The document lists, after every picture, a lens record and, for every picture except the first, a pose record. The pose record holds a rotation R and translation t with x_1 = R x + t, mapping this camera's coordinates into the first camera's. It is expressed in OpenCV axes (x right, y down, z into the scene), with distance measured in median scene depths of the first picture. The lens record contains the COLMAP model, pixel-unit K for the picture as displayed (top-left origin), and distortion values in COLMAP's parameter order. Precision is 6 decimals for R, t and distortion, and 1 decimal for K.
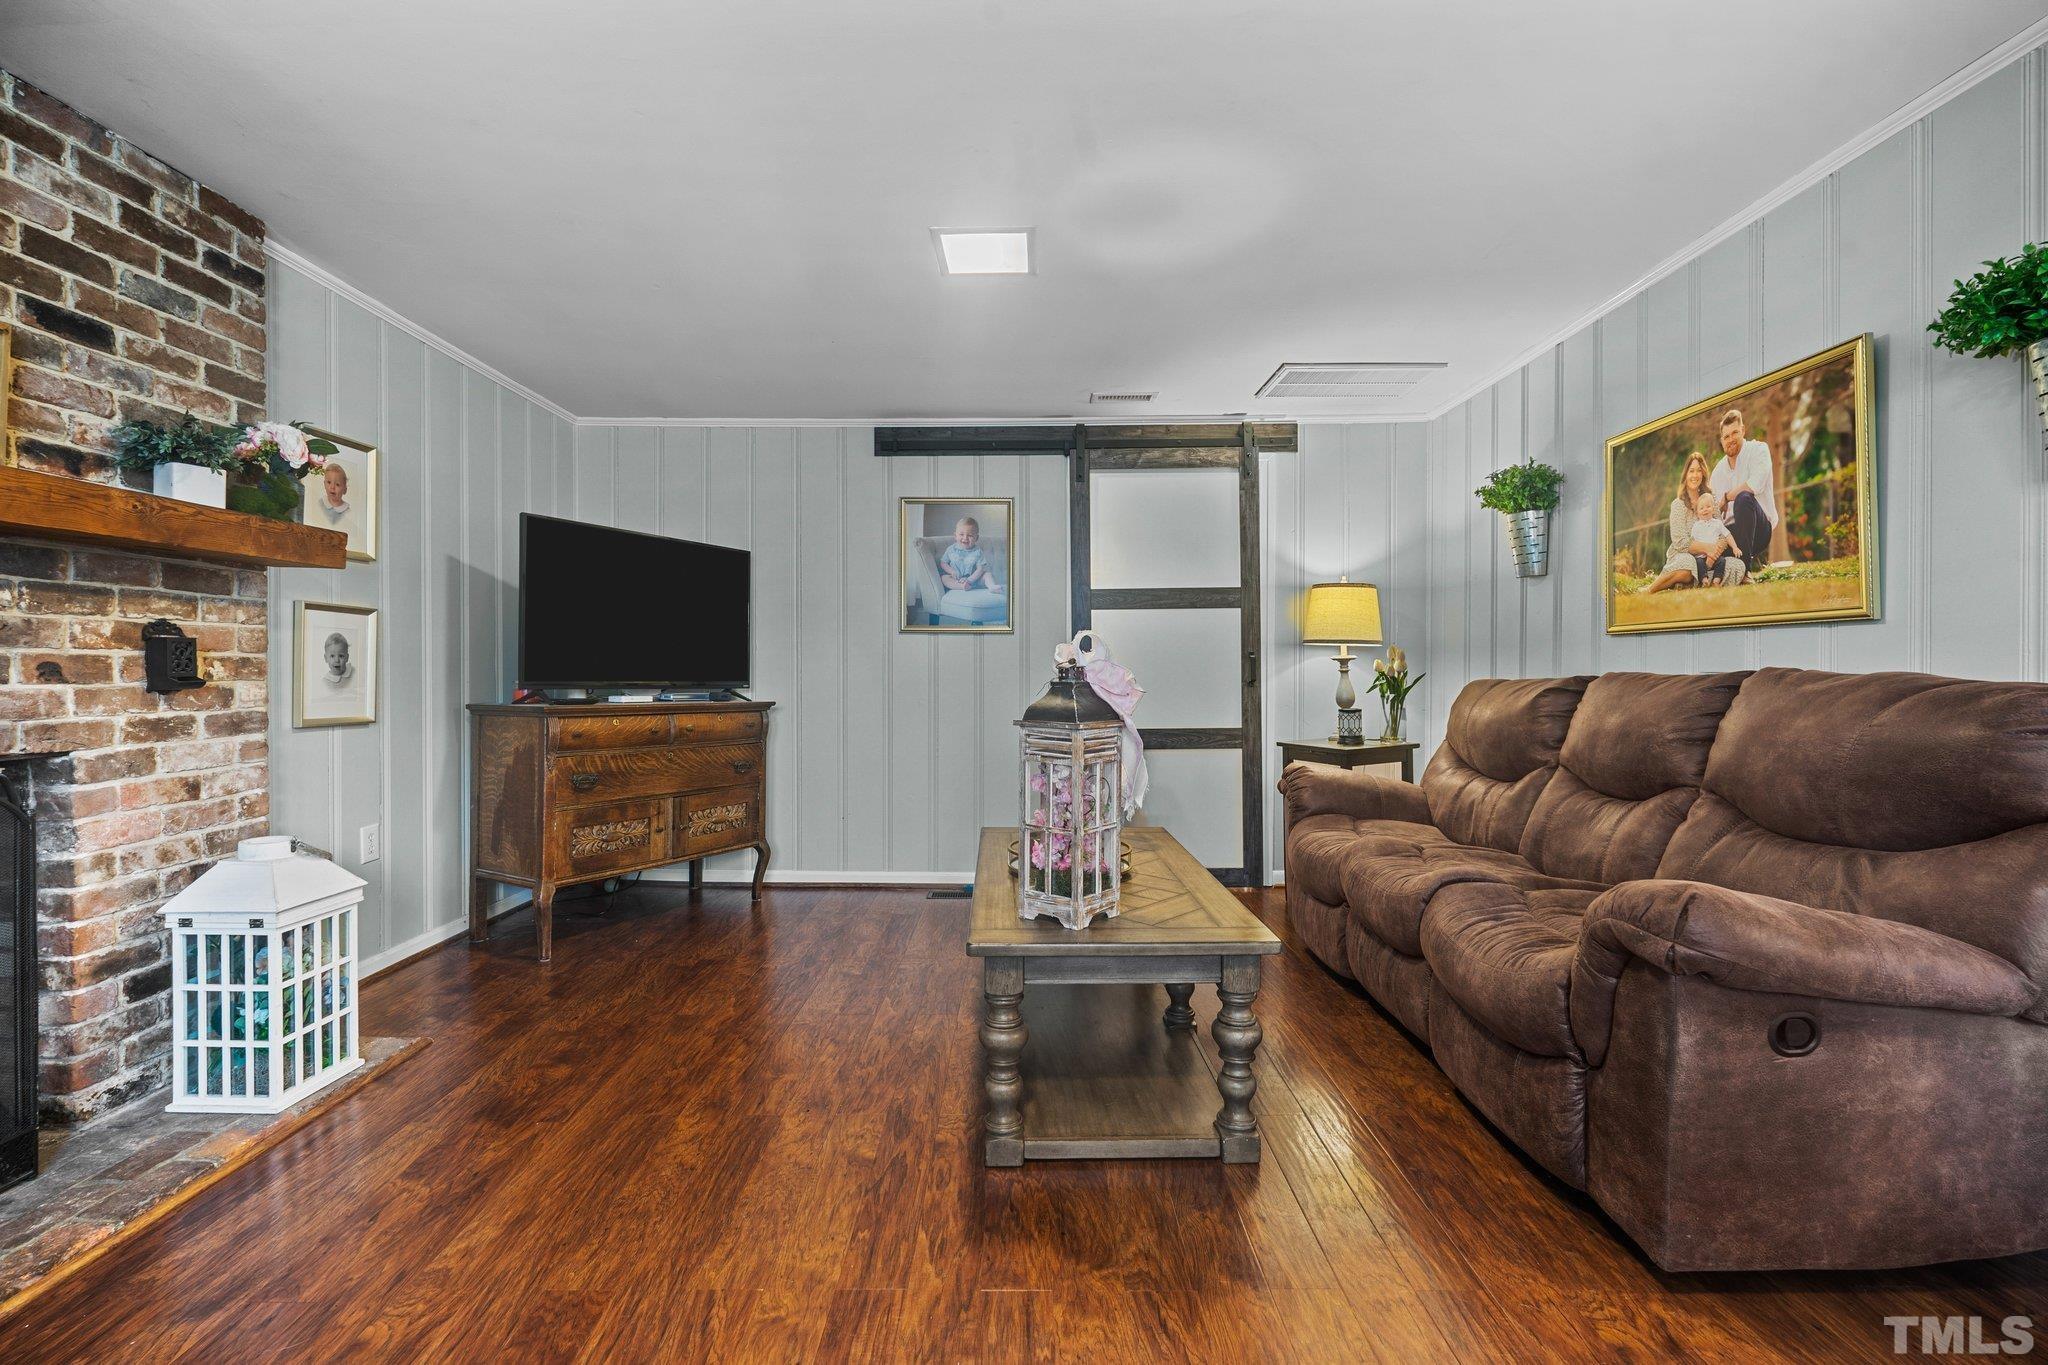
lens RADIAL K [[893.2, 0, 1026.6], [0, 893.2, 672.9], [0, 0, 1]] dist [-0.009519, 0.001097]
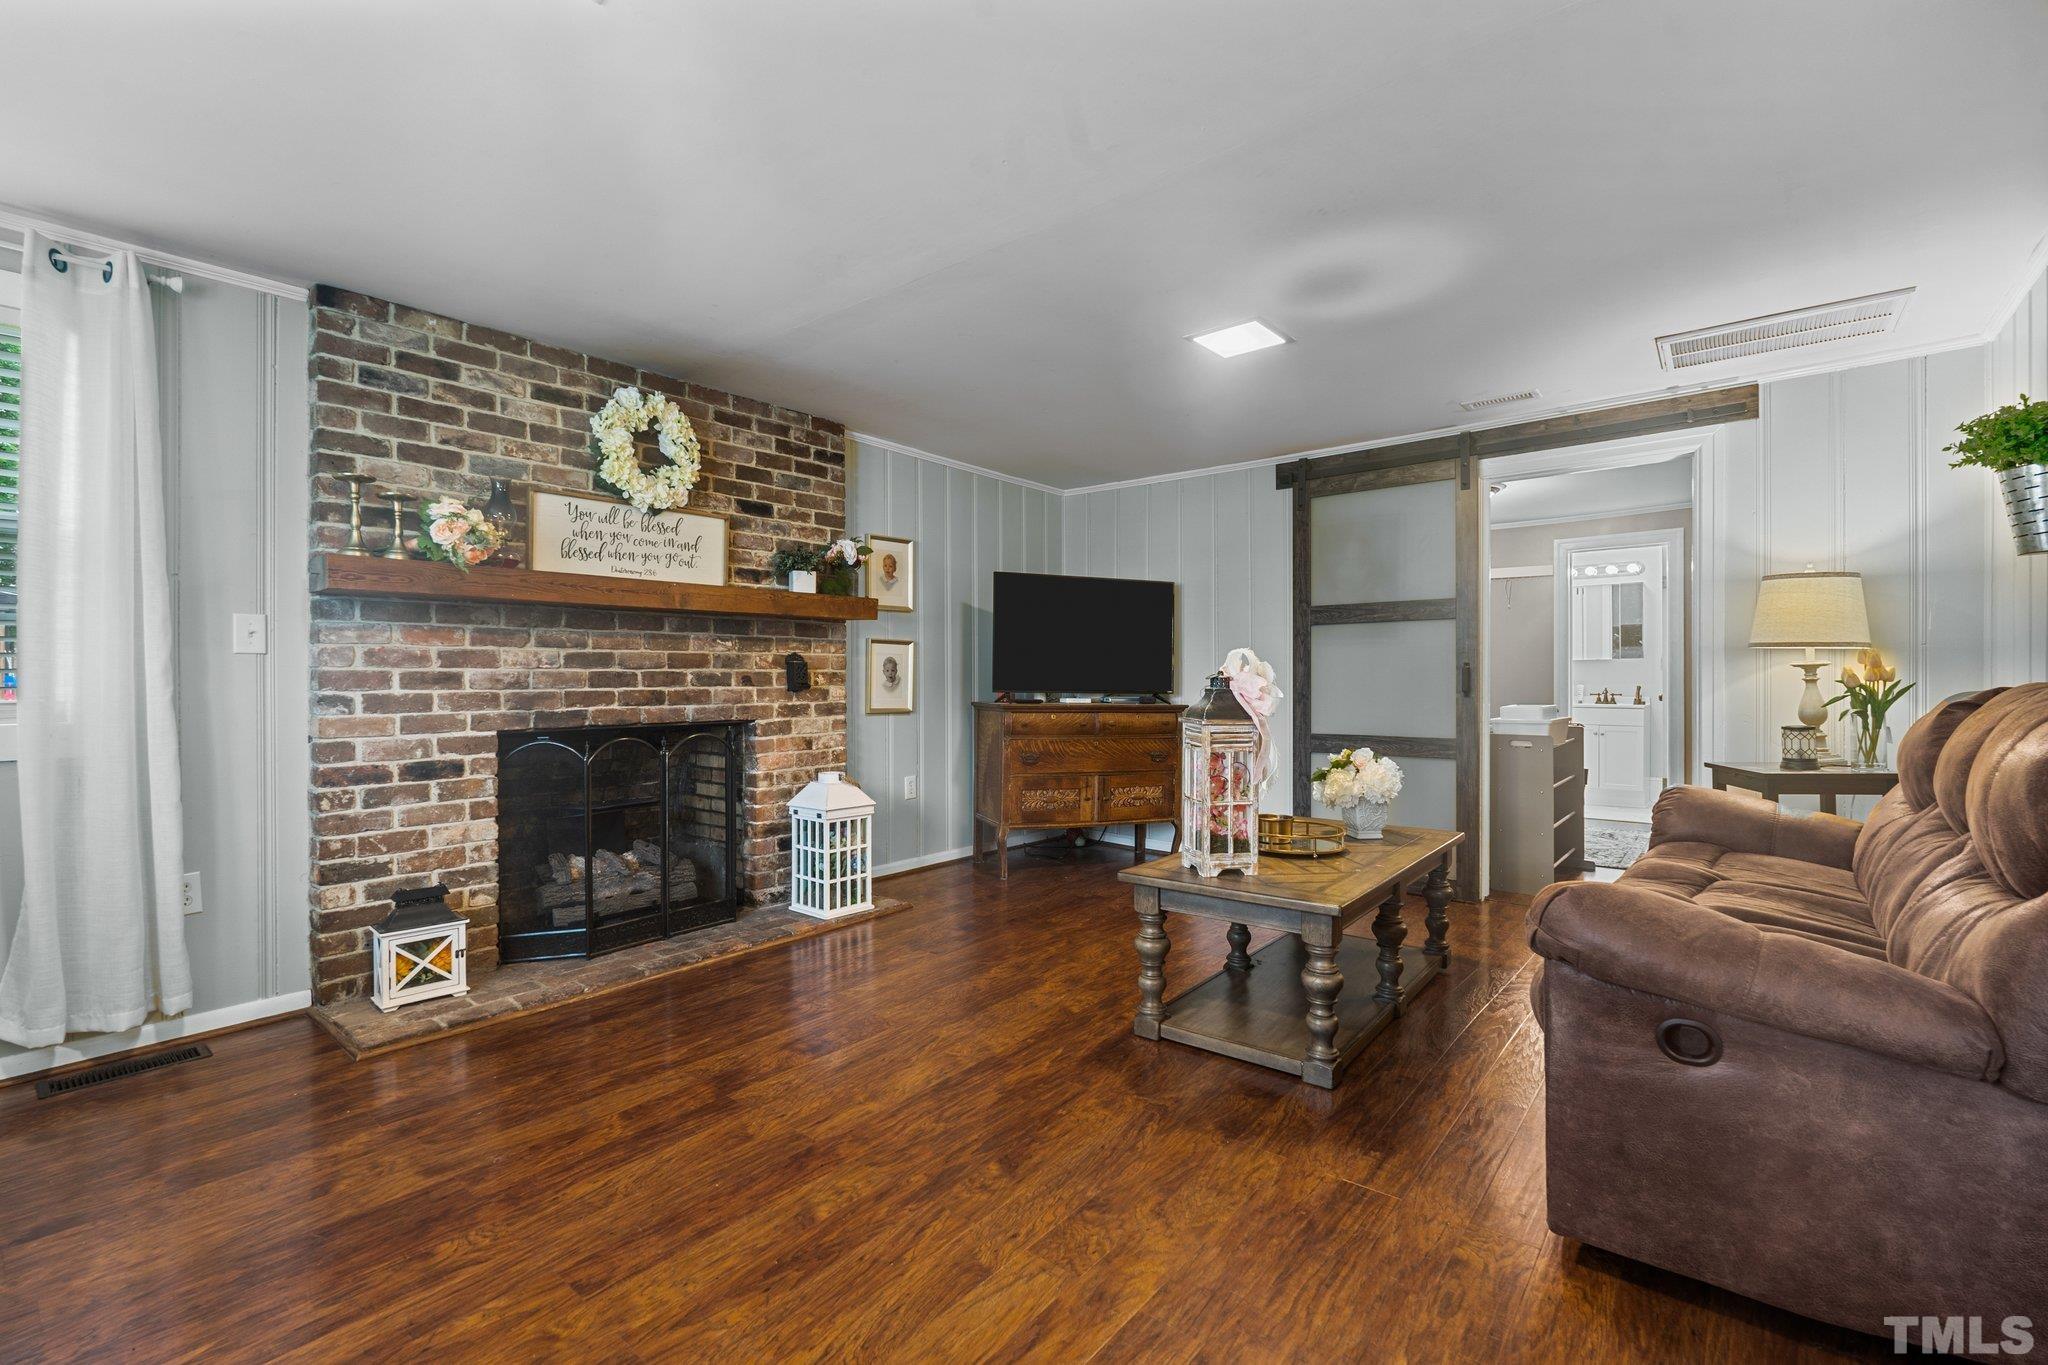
lens RADIAL K [[893.2, 0, 1012.7], [0, 893.2, 680.5], [0, 0, 1]] dist [-0.009519, 0.001097]
pose [[0.771666, 0.000982, -0.636028, 0.619097], [-0.001047, 0.999999, 0.000273, -0.002225], [0.636028, 0.000455, 0.771666, -0.181741]]
